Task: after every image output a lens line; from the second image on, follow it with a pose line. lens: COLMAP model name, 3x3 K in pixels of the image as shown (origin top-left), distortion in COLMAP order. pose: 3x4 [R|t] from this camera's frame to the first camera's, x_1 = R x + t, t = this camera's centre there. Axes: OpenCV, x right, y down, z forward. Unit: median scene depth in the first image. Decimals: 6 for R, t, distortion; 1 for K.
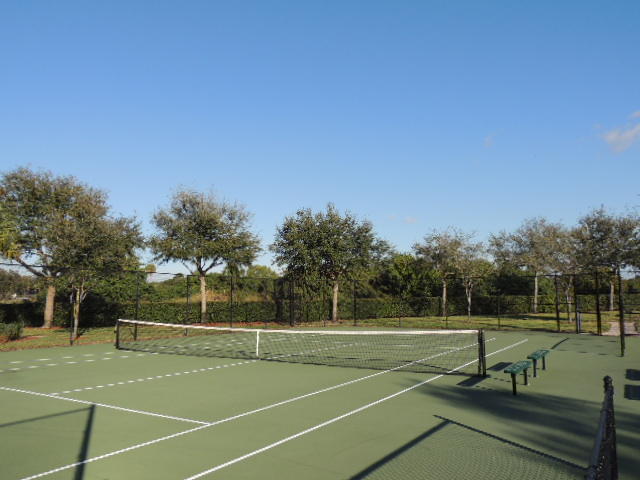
lens RADIAL K [[517.8, 0, 320.0], [0, 517.8, 240.0], [0, 0, 1]] dist [-0.056108, 0.000883]
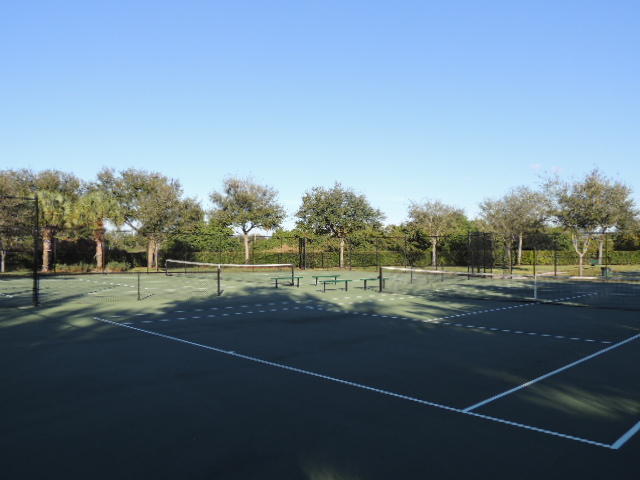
lens RADIAL K [[517.8, 0, 320.0], [0, 517.8, 240.0], [0, 0, 1]] dist [-0.056108, 0.000883]
pose [[0.966456, 0.002760, -0.256816, 0.339818], [0.019307, 0.996332, 0.083365, -0.033152], [0.256104, -0.085528, 0.962858, -0.352028]]
